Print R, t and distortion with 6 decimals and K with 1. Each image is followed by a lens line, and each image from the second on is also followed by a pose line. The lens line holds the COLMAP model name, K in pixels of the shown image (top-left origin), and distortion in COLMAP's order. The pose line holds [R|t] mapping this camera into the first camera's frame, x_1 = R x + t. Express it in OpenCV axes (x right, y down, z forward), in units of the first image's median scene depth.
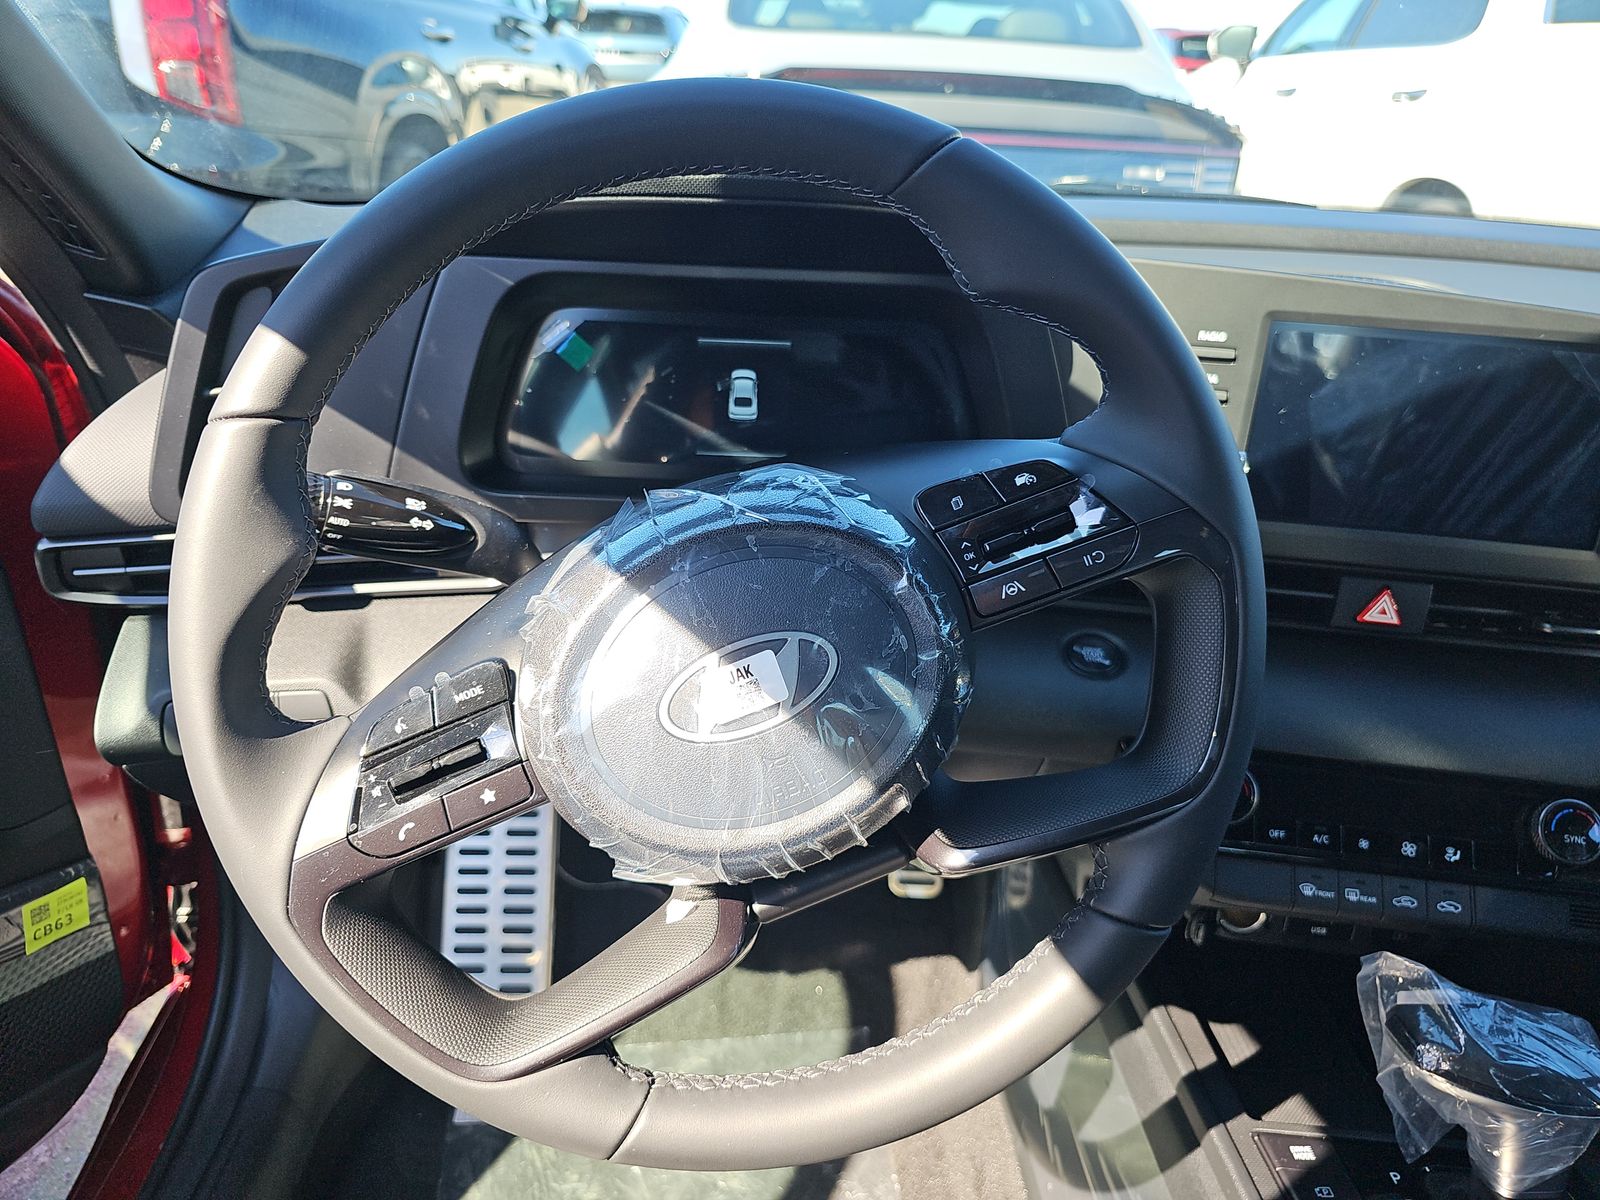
lens RADIAL K [[1056.6, 0, 795.0], [0, 1056.6, 599.4], [0, 0, 1]] dist [0.021160, -0.019819]
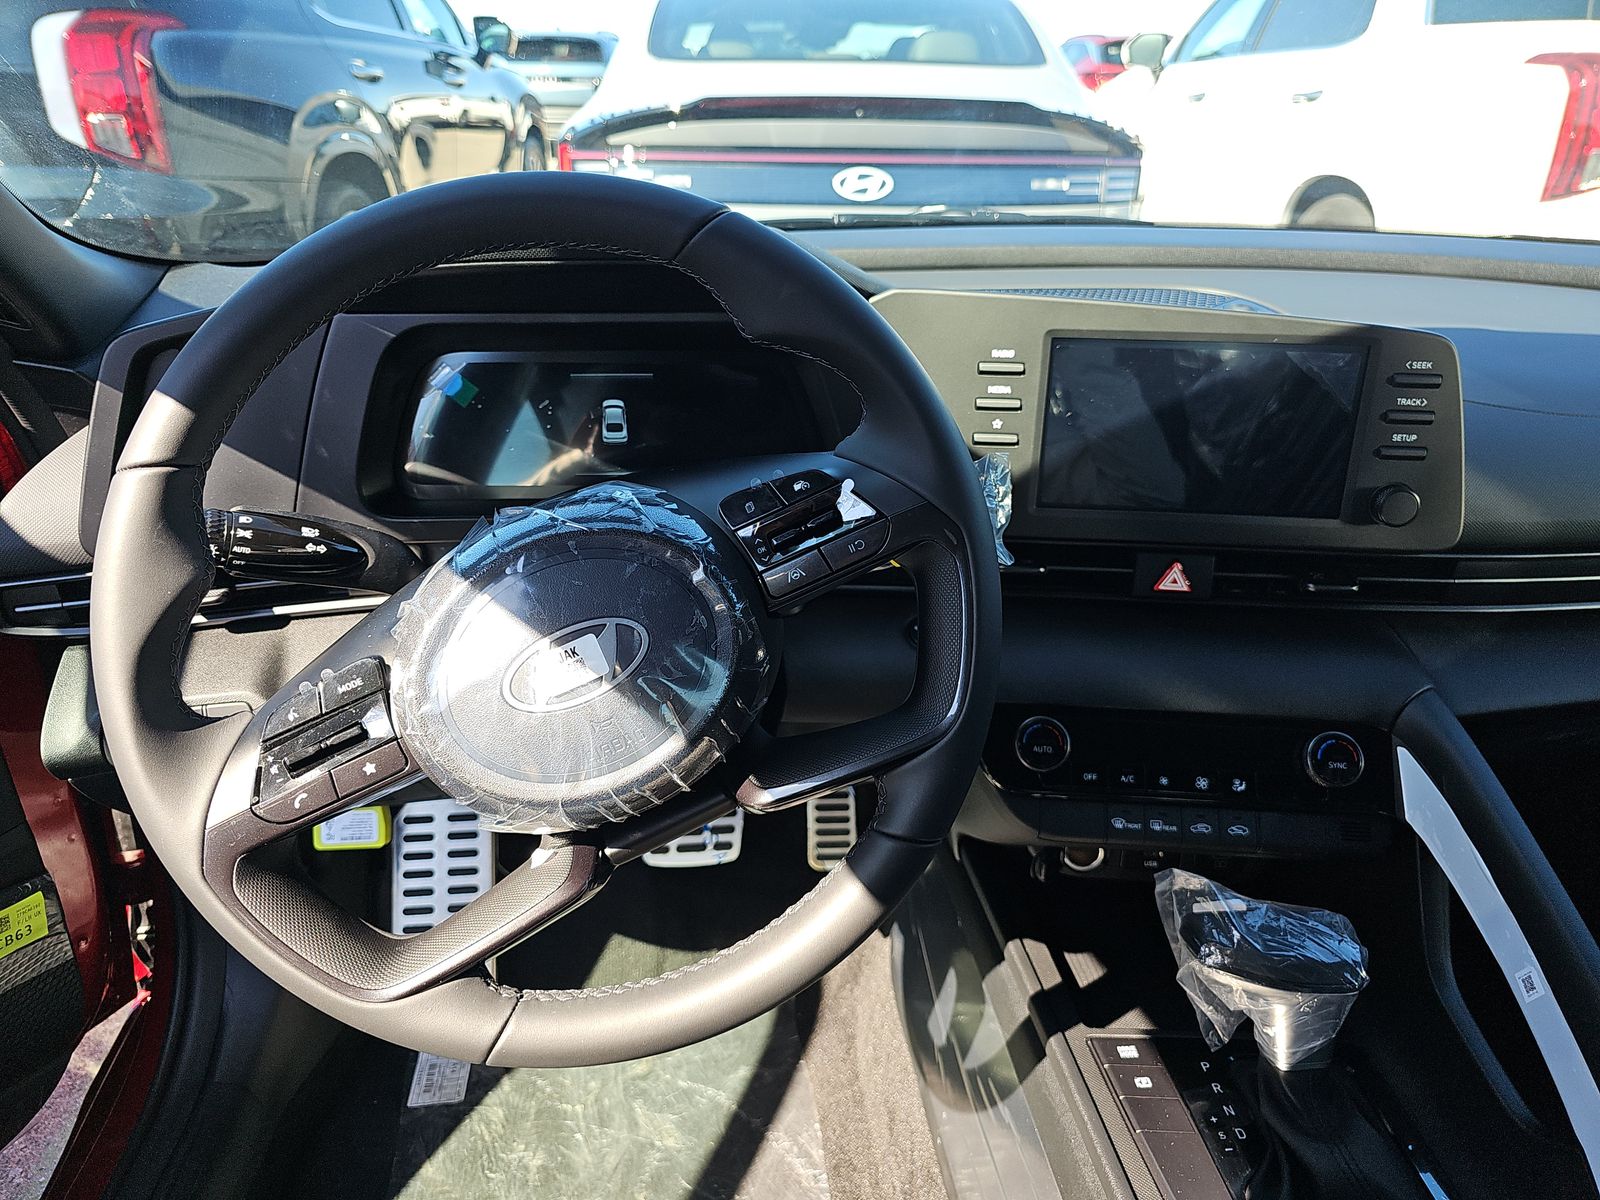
lens RADIAL K [[1056.6, 0, 807.1], [0, 1056.6, 600.5], [0, 0, 1]] dist [0.021160, -0.019819]
pose [[0.997833, -0.055045, 0.036034, 0.109690], [0.055395, 0.998426, -0.008789, 0.020279], [-0.035494, 0.010767, 0.999312, -0.142957]]
